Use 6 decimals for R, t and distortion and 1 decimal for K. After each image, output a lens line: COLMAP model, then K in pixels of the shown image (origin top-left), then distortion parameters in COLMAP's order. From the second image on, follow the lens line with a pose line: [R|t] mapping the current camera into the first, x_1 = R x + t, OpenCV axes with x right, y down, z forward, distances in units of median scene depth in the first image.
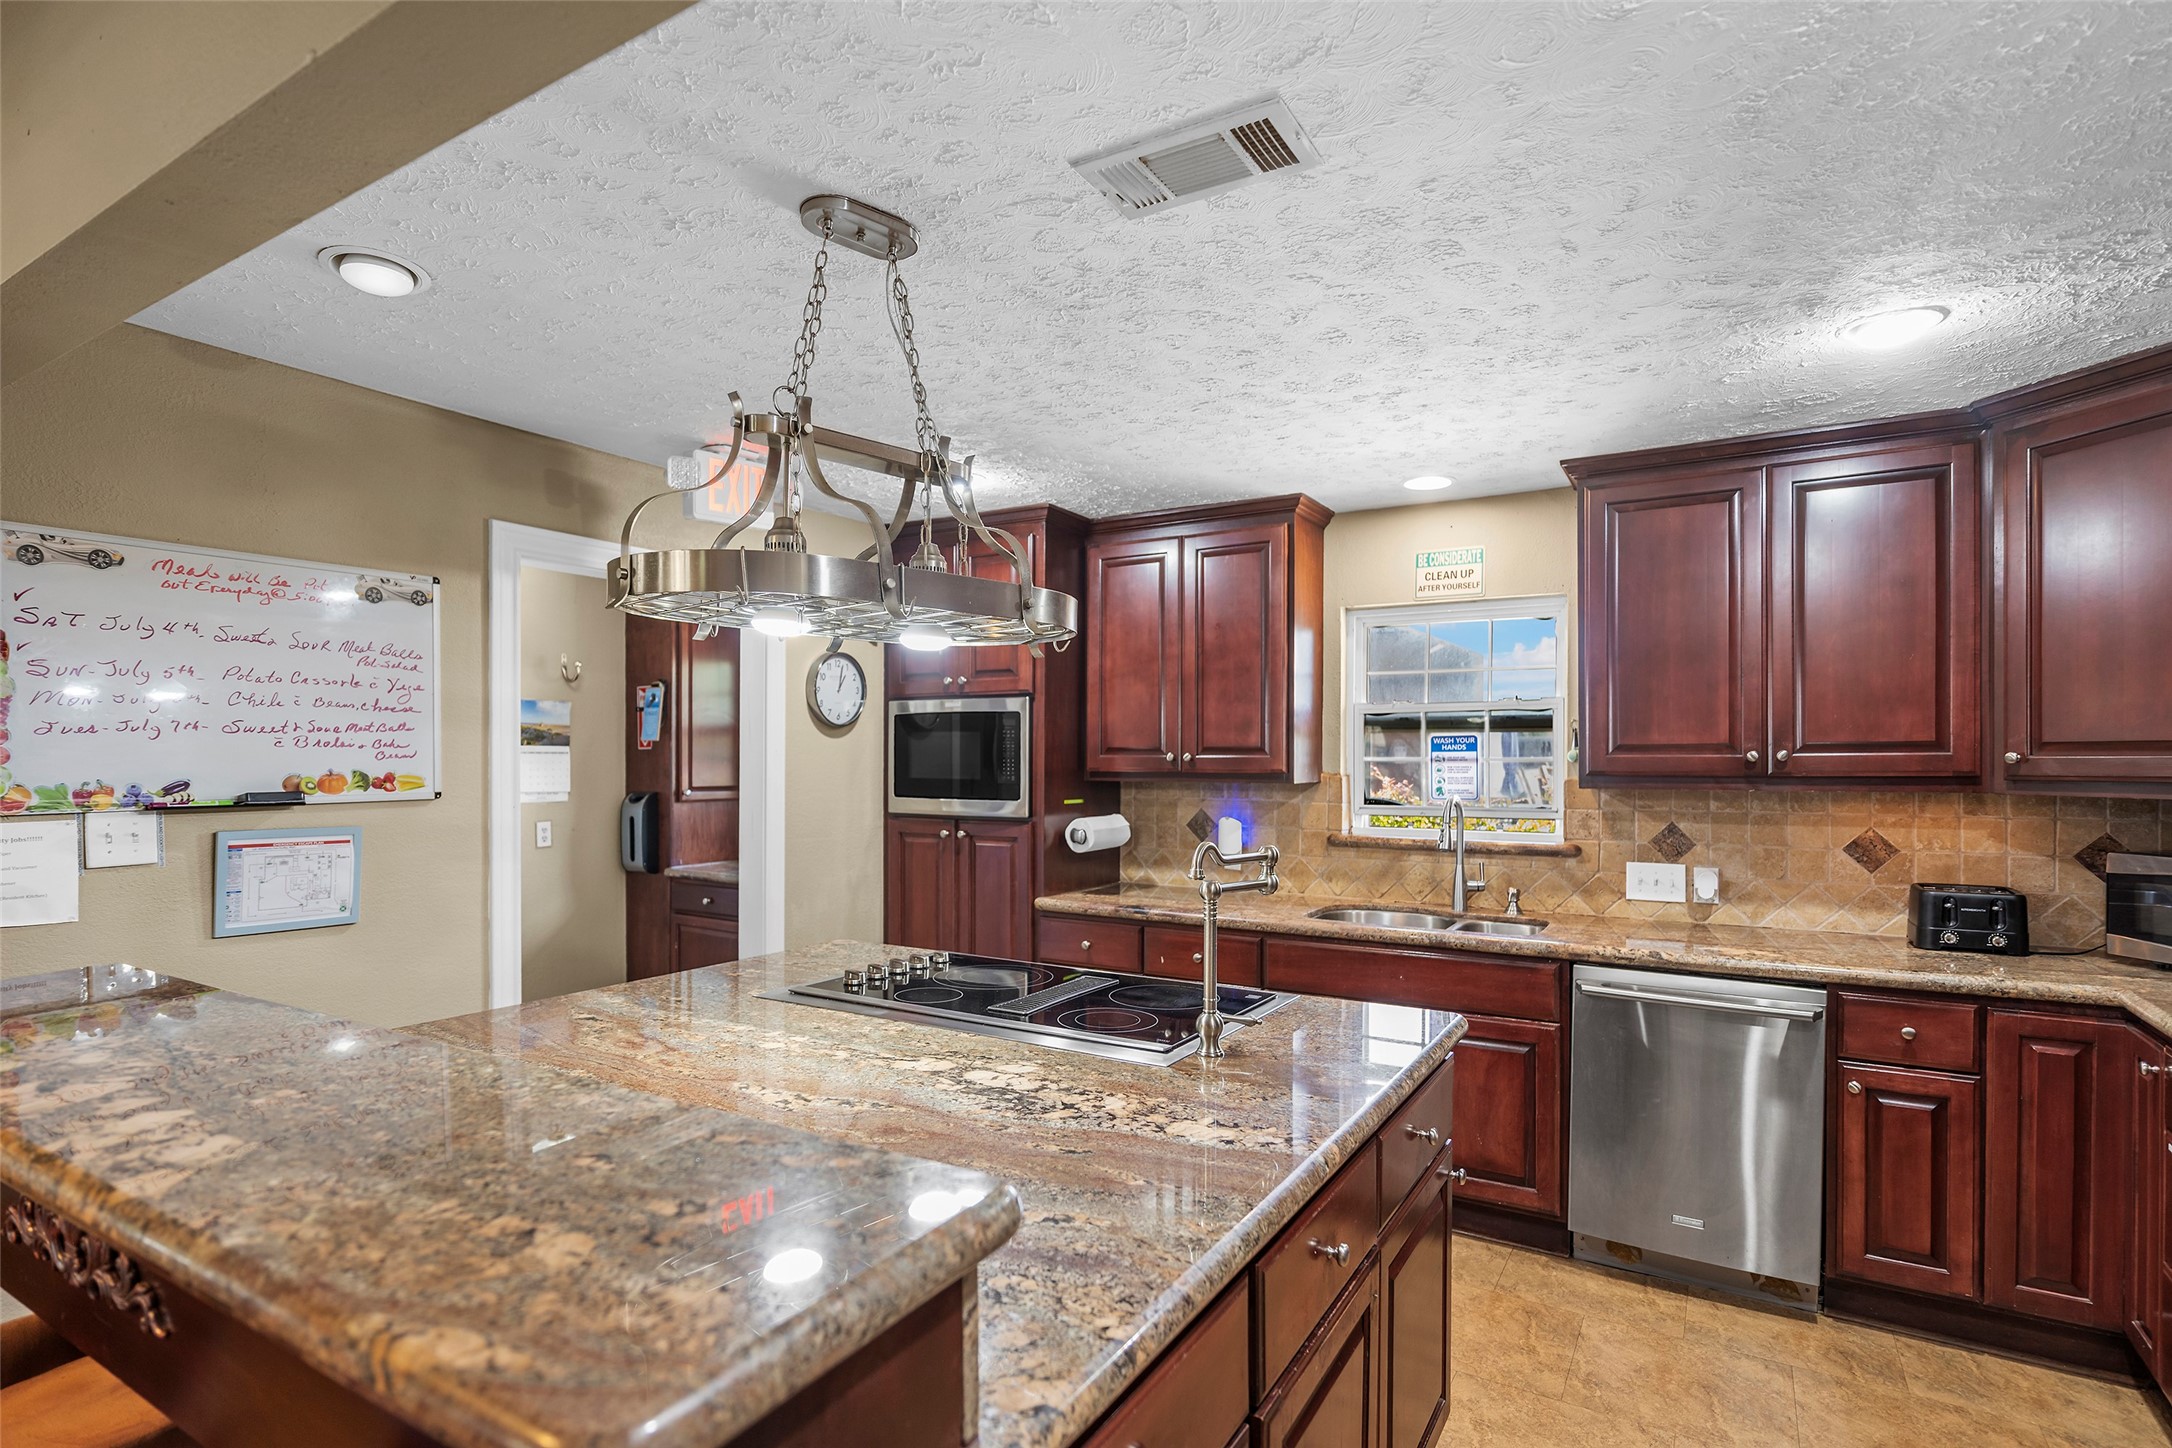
lens RADIAL K [[1077.9, 0, 1059.5], [0, 1077.9, 758.9], [0, 0, 1]] dist [-0.019233, -0.000282]
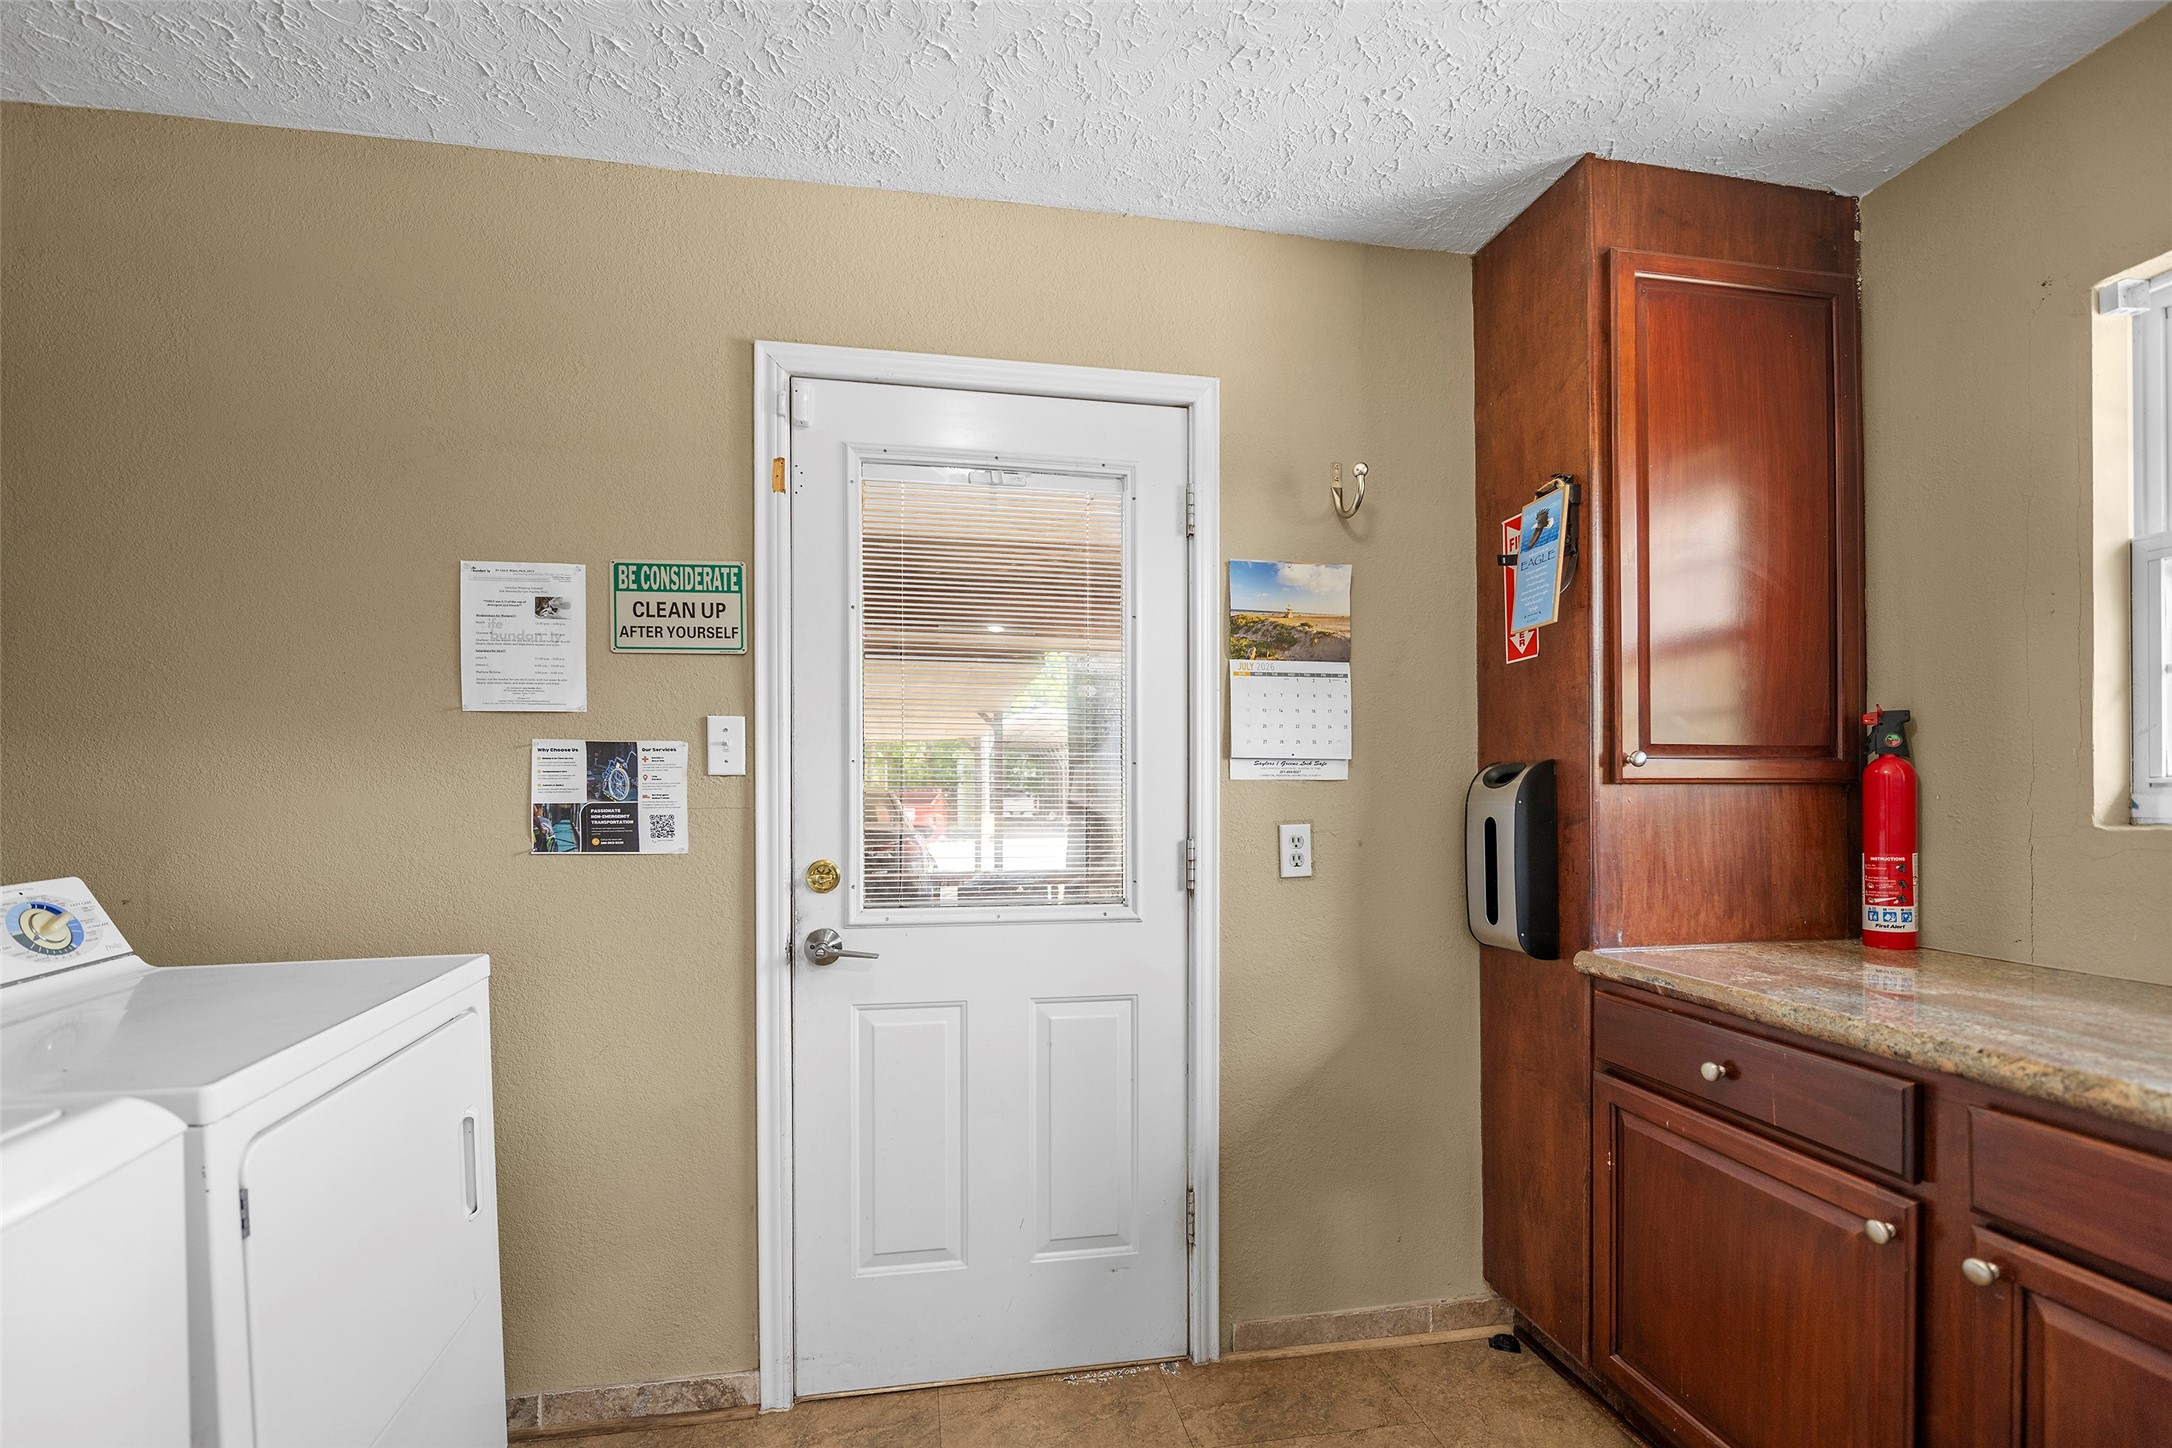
lens RADIAL K [[882.6, 0, 1079.8], [0, 882.6, 790.4], [0, 0, 1]] dist [-0.009777, 0.000134]
pose [[0.659517, -0.003967, -0.751679, -0.246010], [0.008491, 0.999962, 0.002174, 0.041198], [0.751642, -0.007816, 0.659526, 0.655556]]
